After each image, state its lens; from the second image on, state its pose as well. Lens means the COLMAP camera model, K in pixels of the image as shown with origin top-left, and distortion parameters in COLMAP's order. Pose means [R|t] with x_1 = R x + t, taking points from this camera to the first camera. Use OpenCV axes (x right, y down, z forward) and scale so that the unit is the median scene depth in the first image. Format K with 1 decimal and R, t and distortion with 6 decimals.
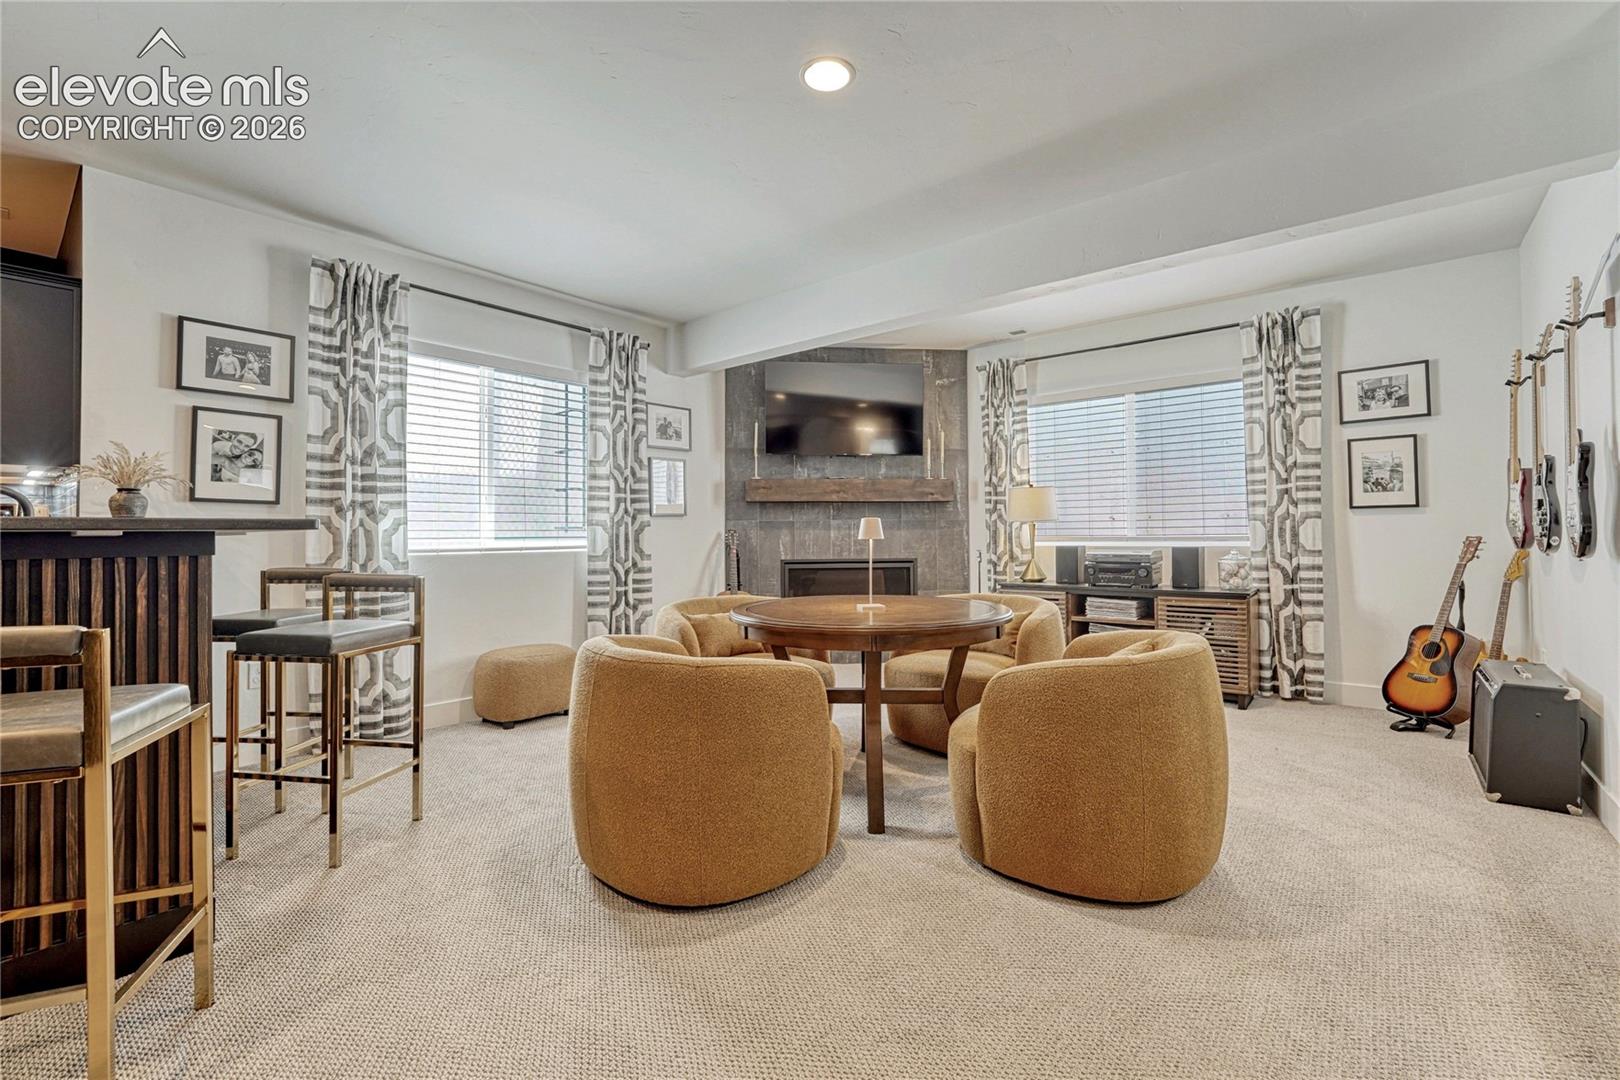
lens RADIAL K [[678.0, 0, 827.0], [0, 678.0, 522.8], [0, 0, 1]] dist [-0.002787, 0.000665]
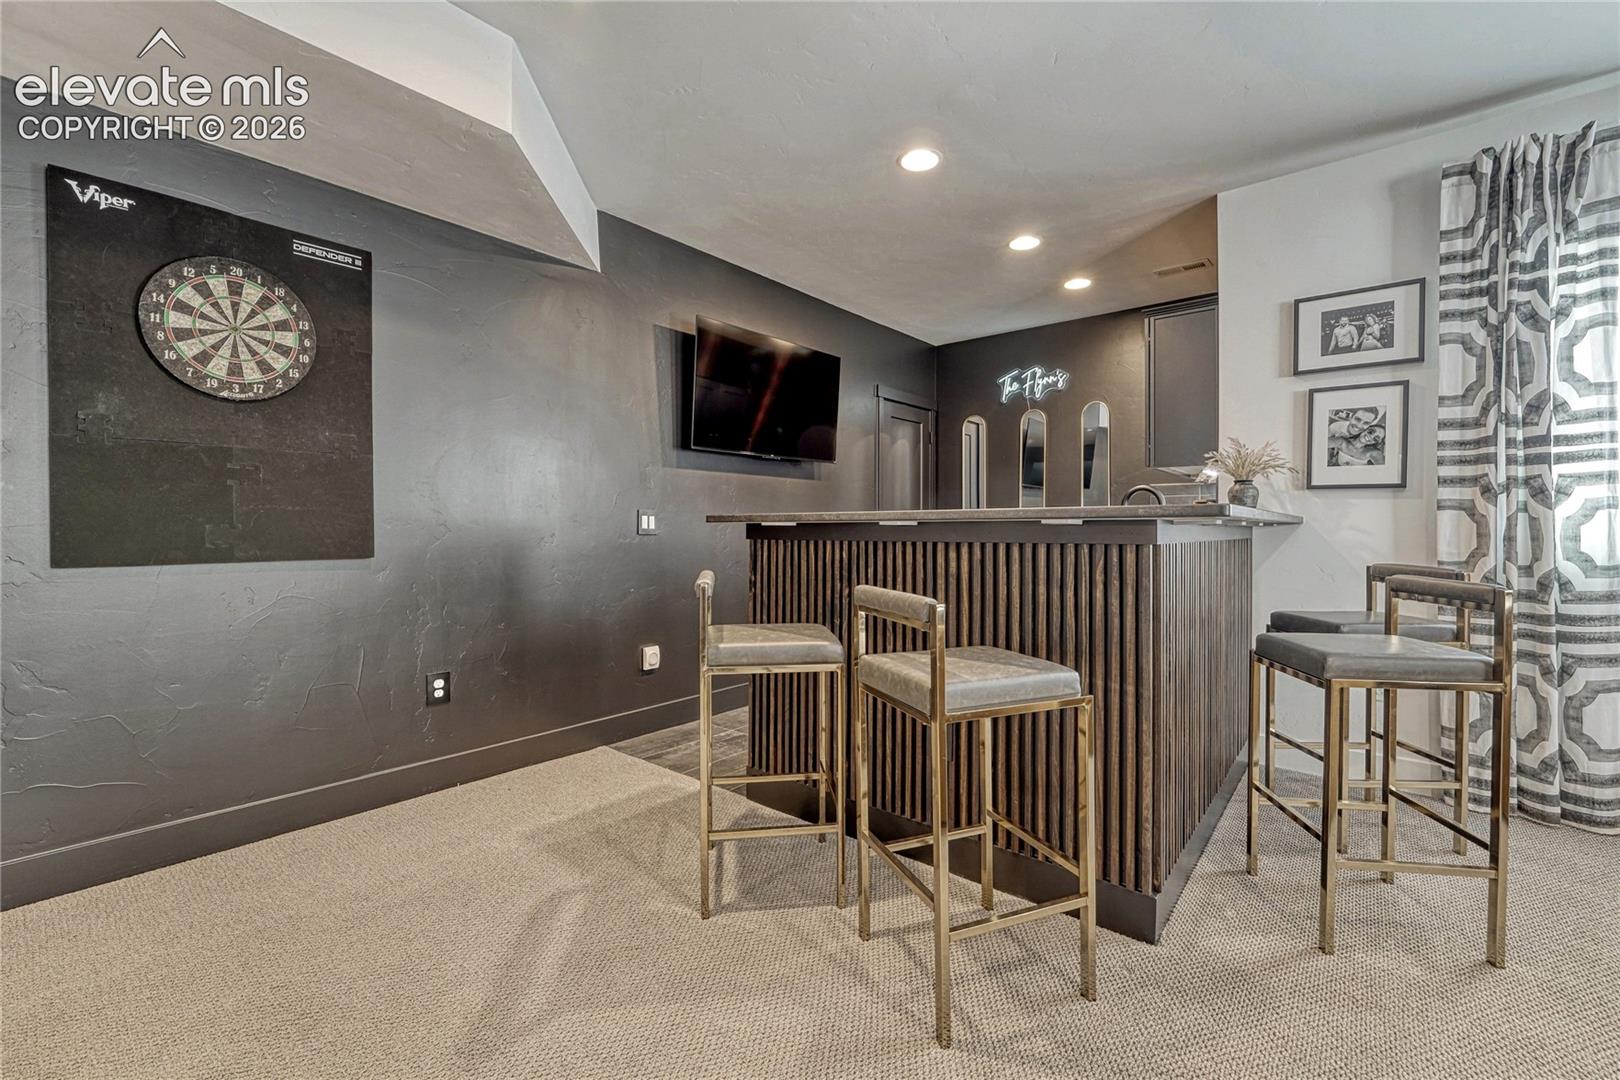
lens RADIAL K [[678.0, 0, 787.6], [0, 678.0, 532.4], [0, 0, 1]] dist [-0.002787, 0.000665]
pose [[-0.011214, 0.011714, -0.999869, 0.029973], [0.015980, 0.999806, 0.011534, 0.006110], [0.999809, -0.015849, -0.011399, 0.243515]]
